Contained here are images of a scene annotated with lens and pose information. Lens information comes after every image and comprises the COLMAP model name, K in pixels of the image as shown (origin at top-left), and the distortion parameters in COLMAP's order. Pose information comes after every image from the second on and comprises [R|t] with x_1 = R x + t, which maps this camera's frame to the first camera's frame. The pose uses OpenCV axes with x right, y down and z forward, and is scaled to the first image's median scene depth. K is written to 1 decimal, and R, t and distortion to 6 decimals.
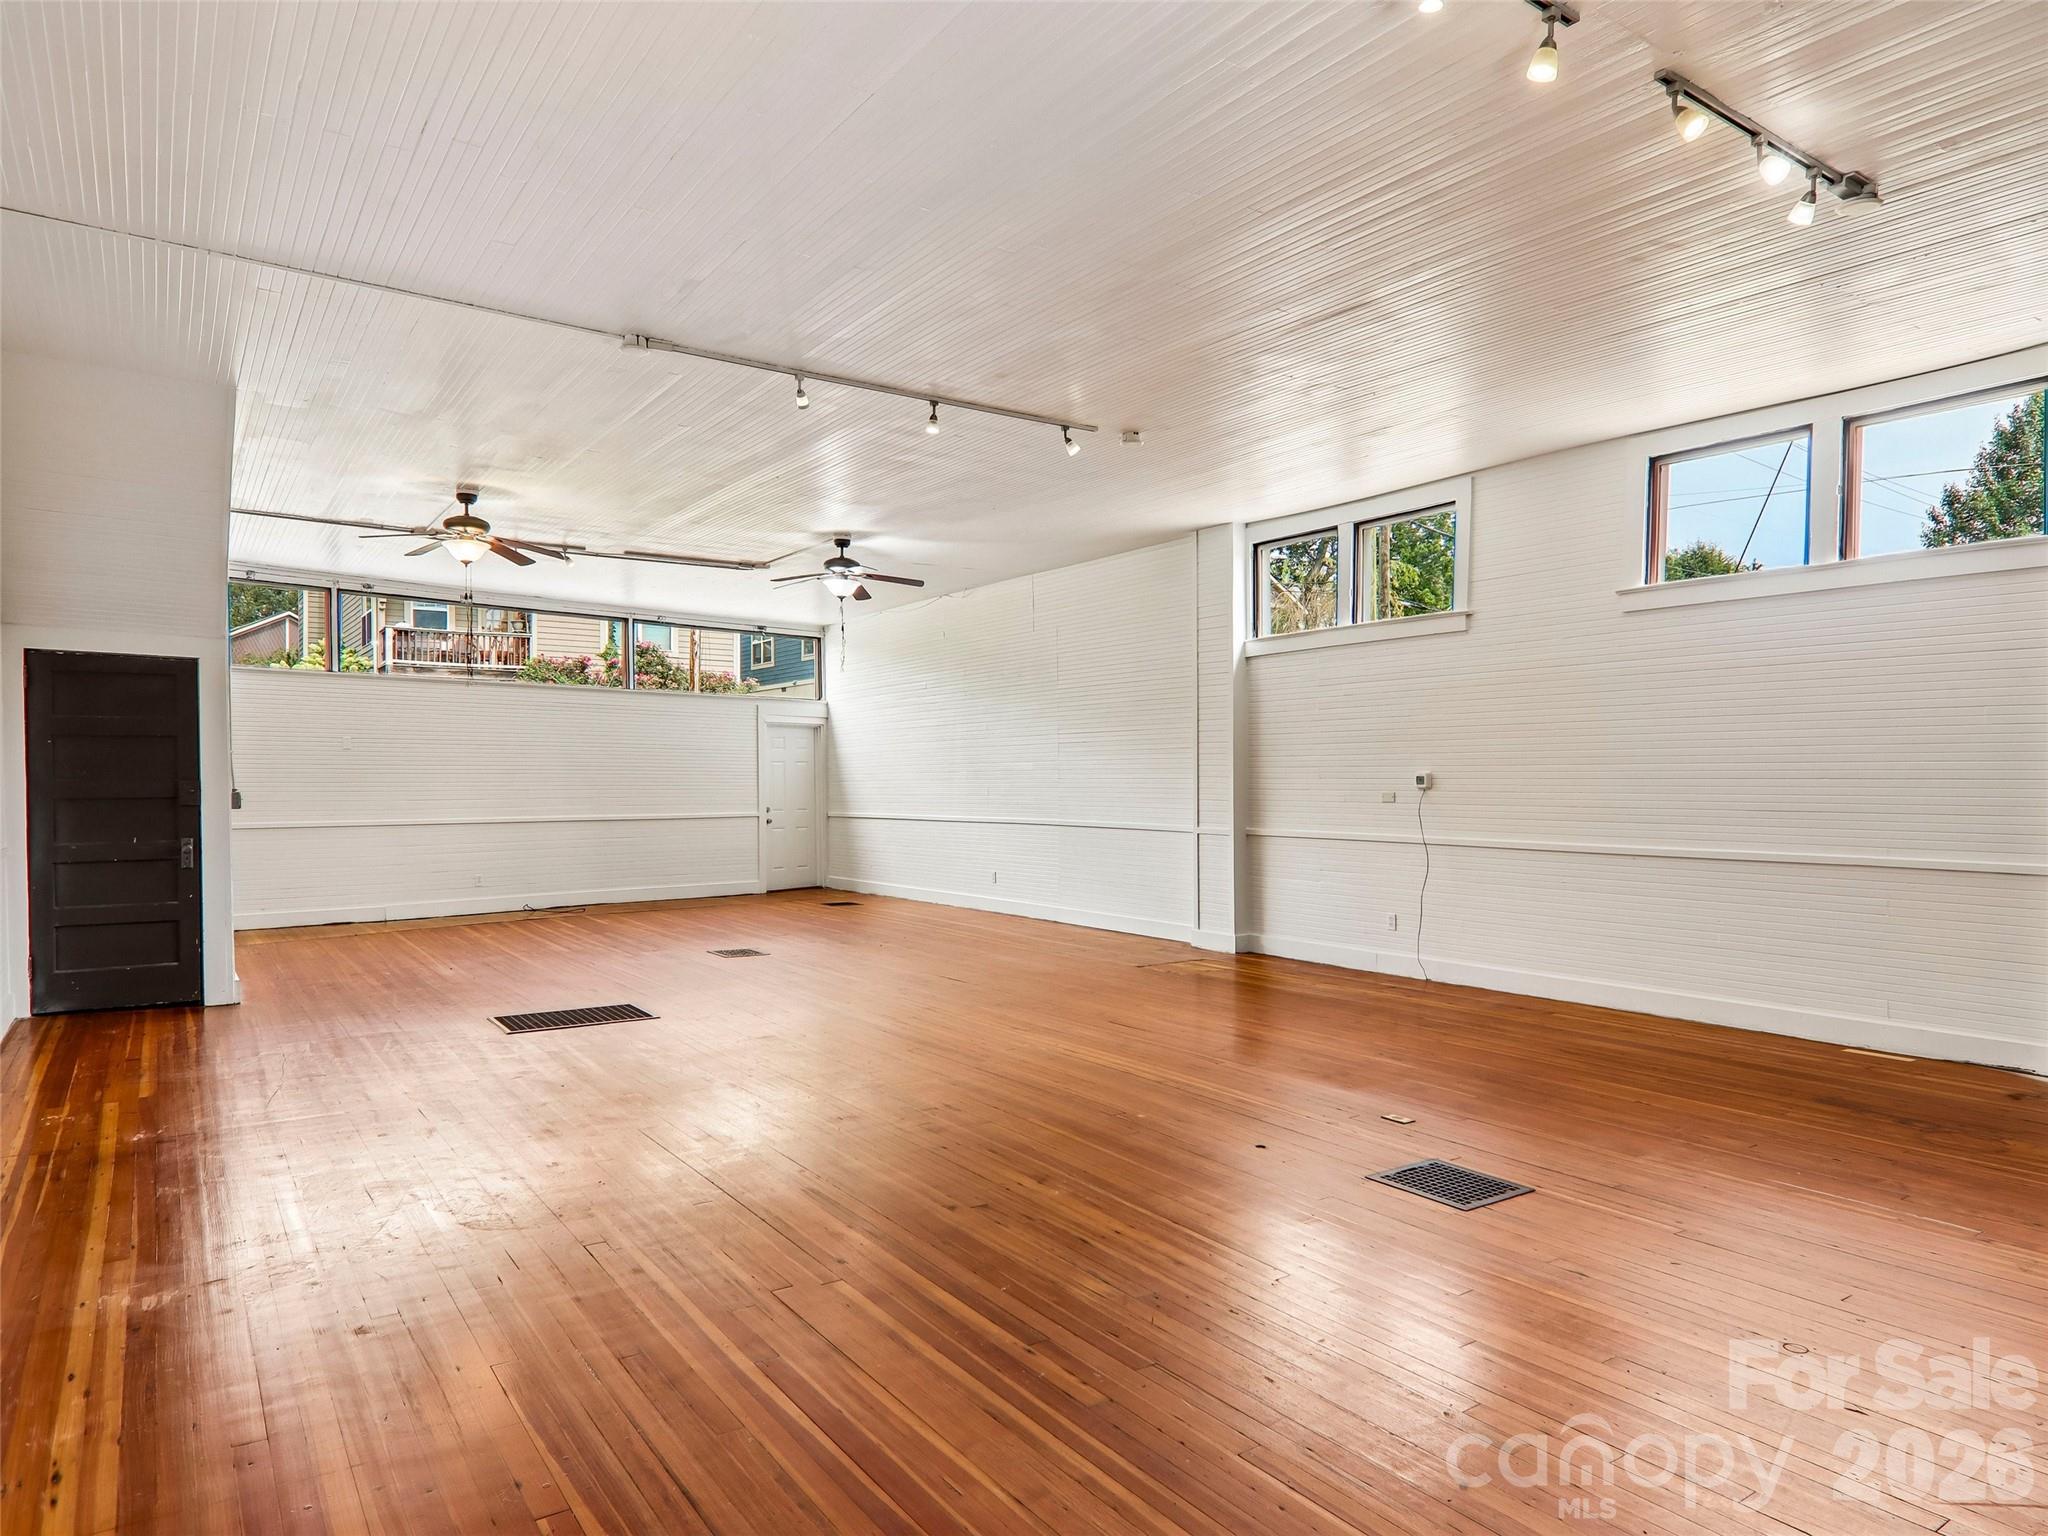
lens RADIAL K [[1273.7, 0, 1029.3], [0, 1273.7, 779.3], [0, 0, 1]] dist [-0.003506, -0.004052]
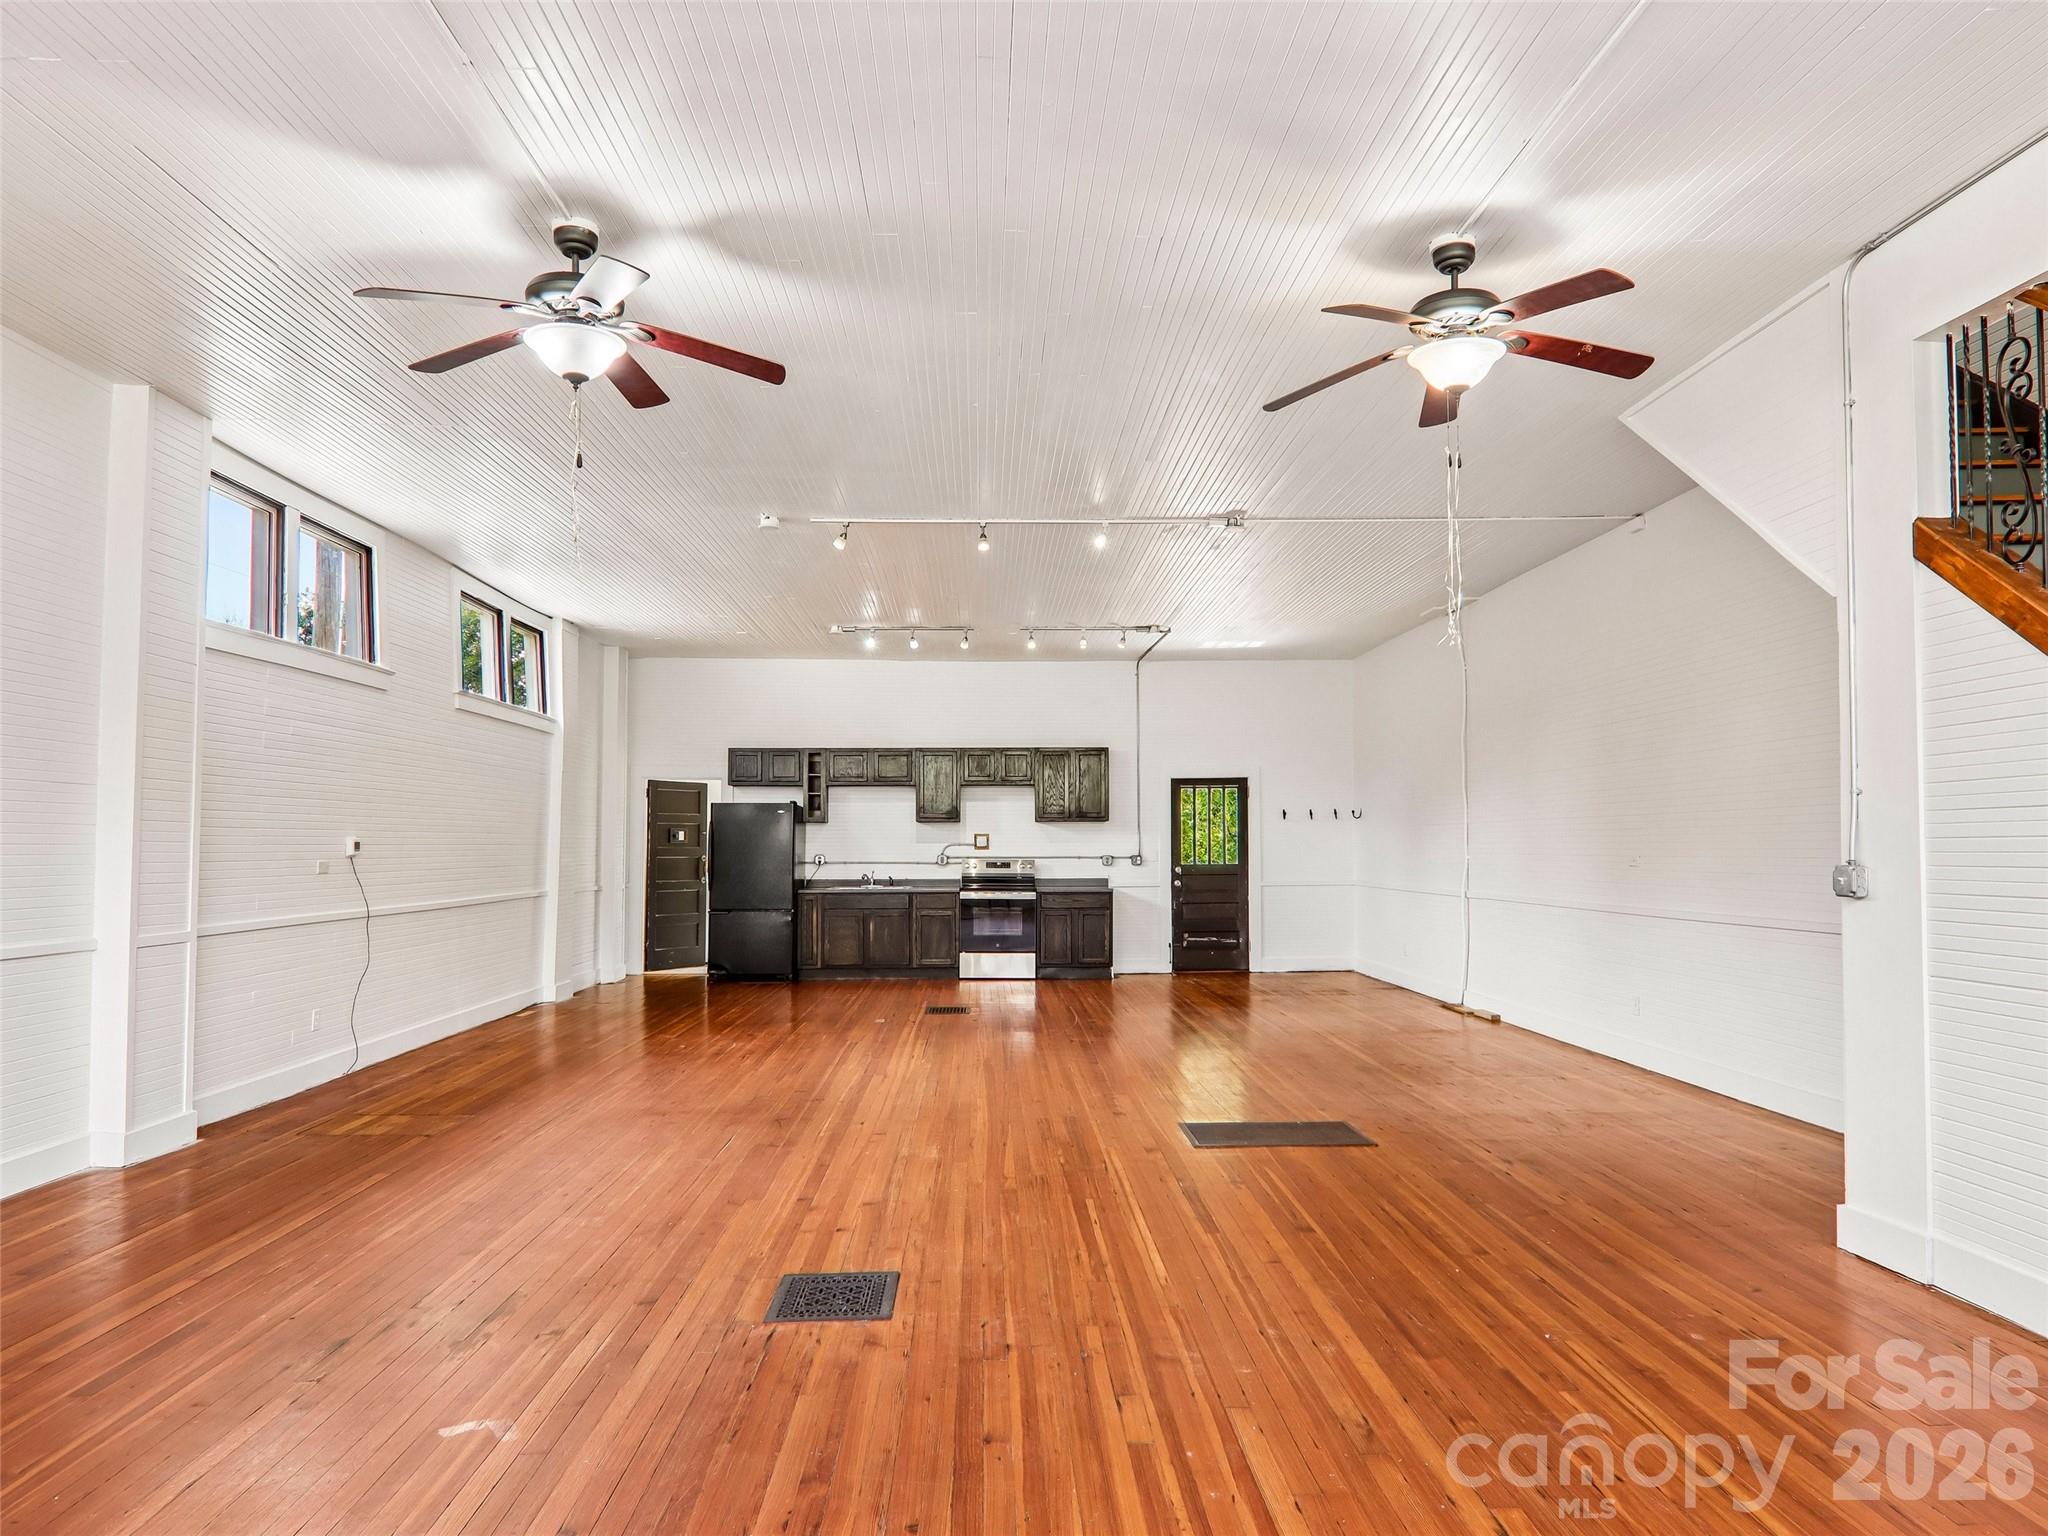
lens RADIAL K [[1315.2, 0, 1030.3], [0, 1315.2, 785.1], [0, 0, 1]] dist [0.003287, -0.019845]
pose [[-0.842810, 0.026276, 0.537569, -0.573597], [0.004335, 0.999107, -0.042039, -0.001567], [-0.538193, -0.033101, -0.842171, 1.505080]]
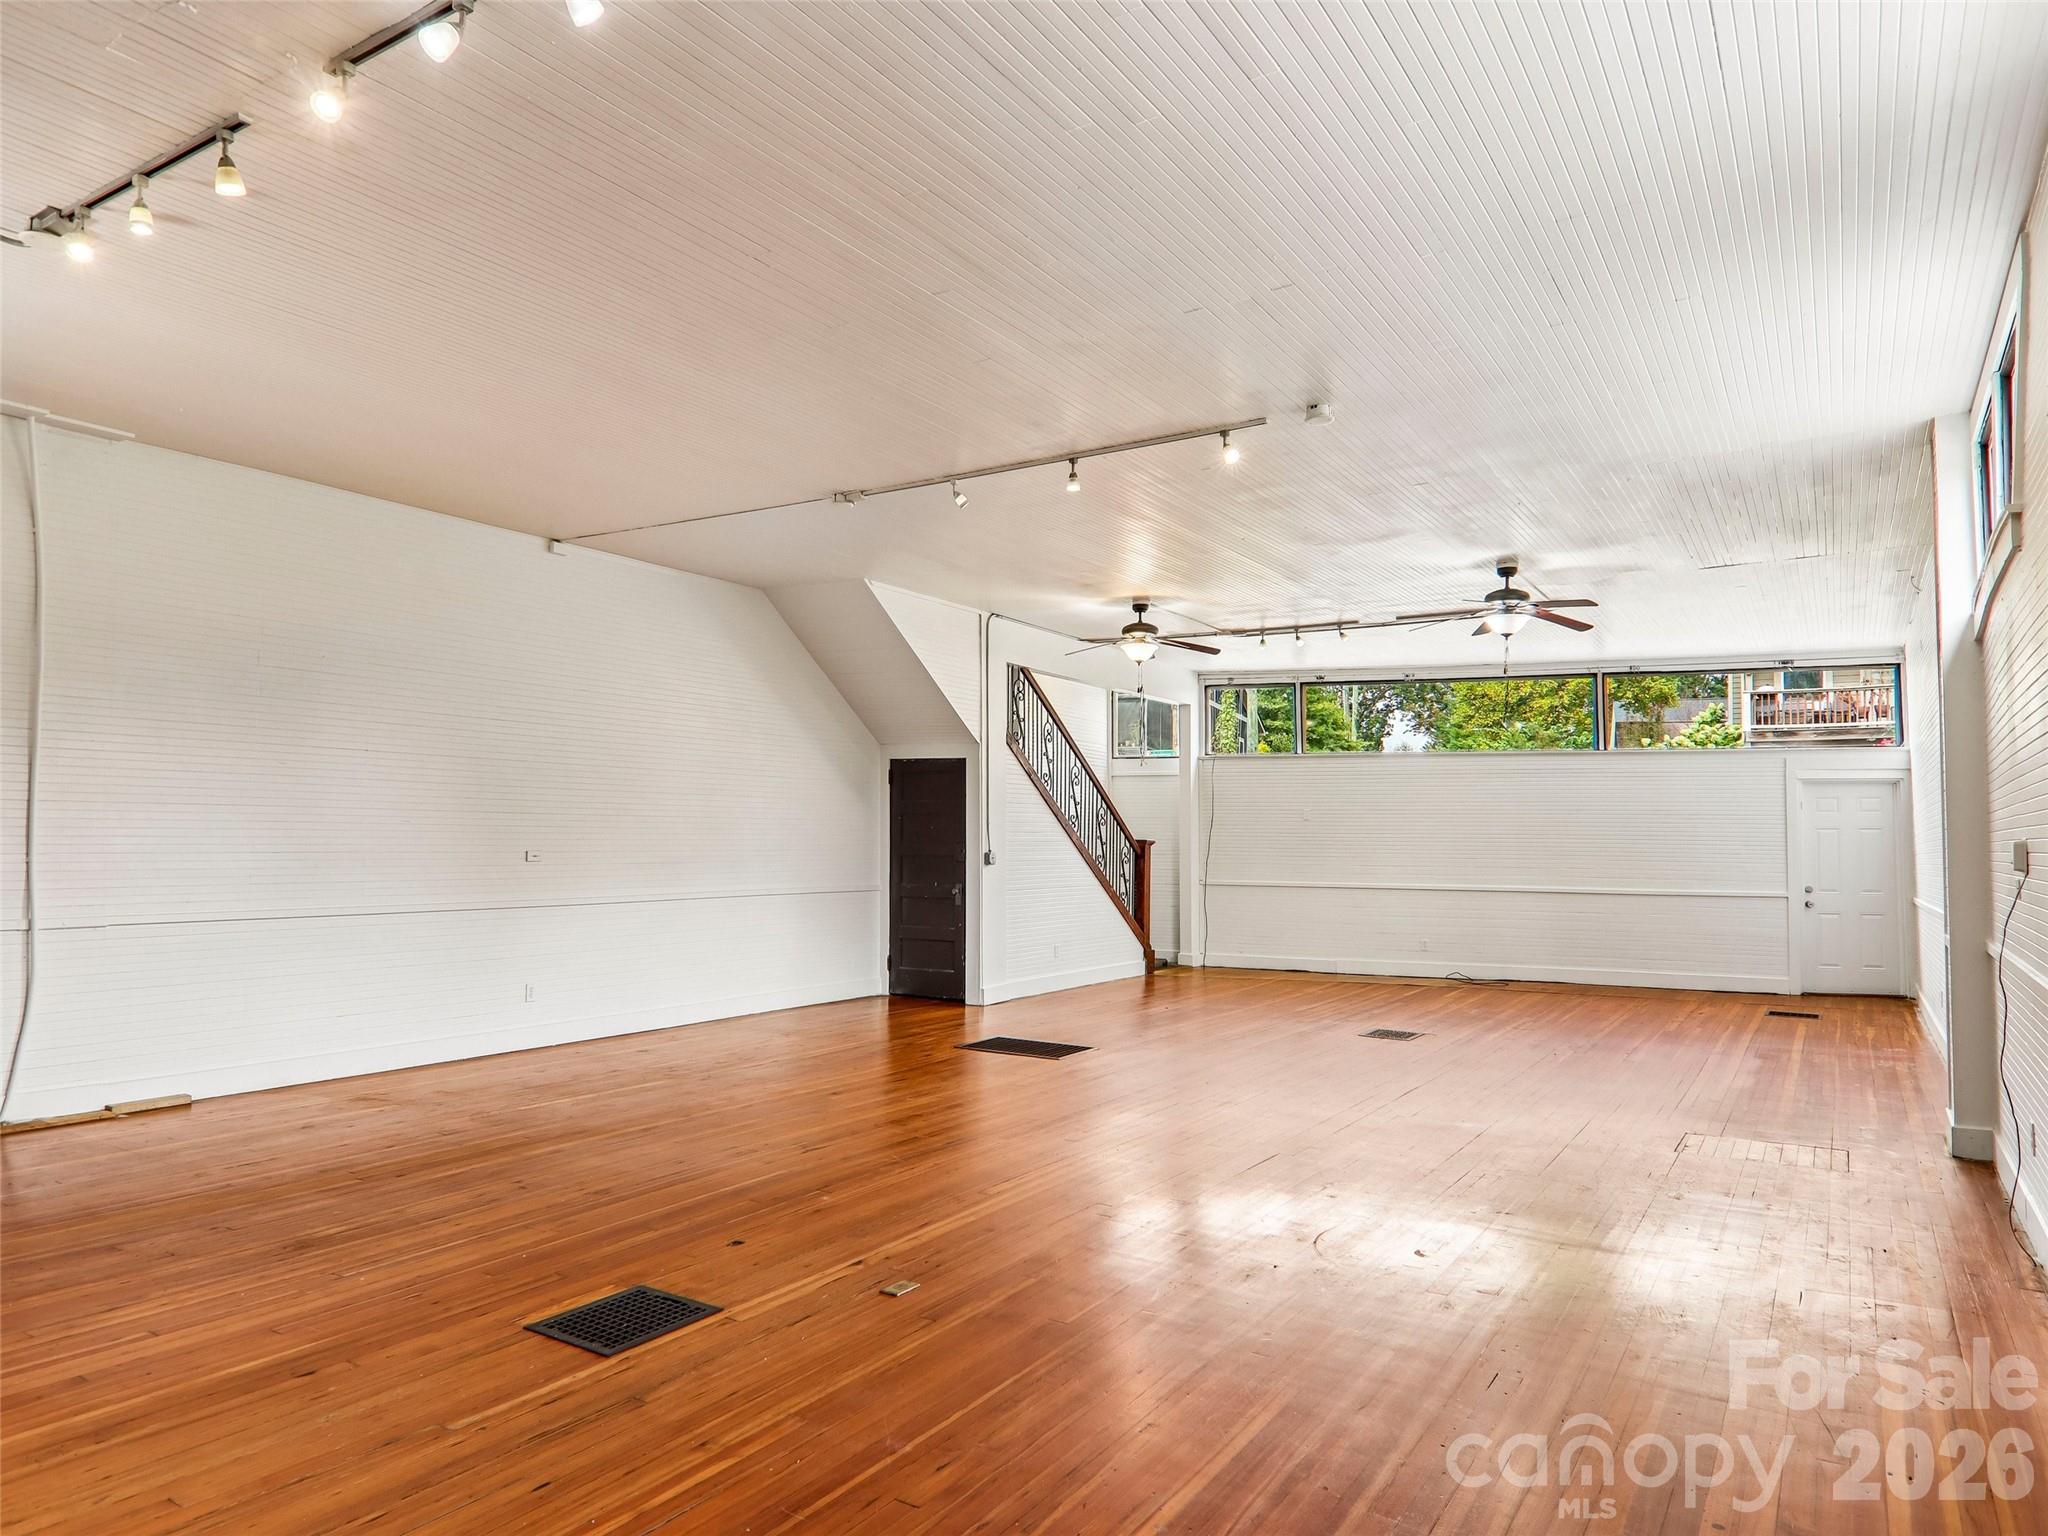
lens RADIAL K [[1273.7, 0, 1029.3], [0, 1273.7, 779.3], [0, 0, 1]] dist [-0.003506, -0.004052]
pose [[0.385913, -0.041594, -0.921597, 0.610709], [-0.010491, 0.998721, -0.049467, -0.000864], [0.922475, 0.028759, 0.384983, 0.452953]]
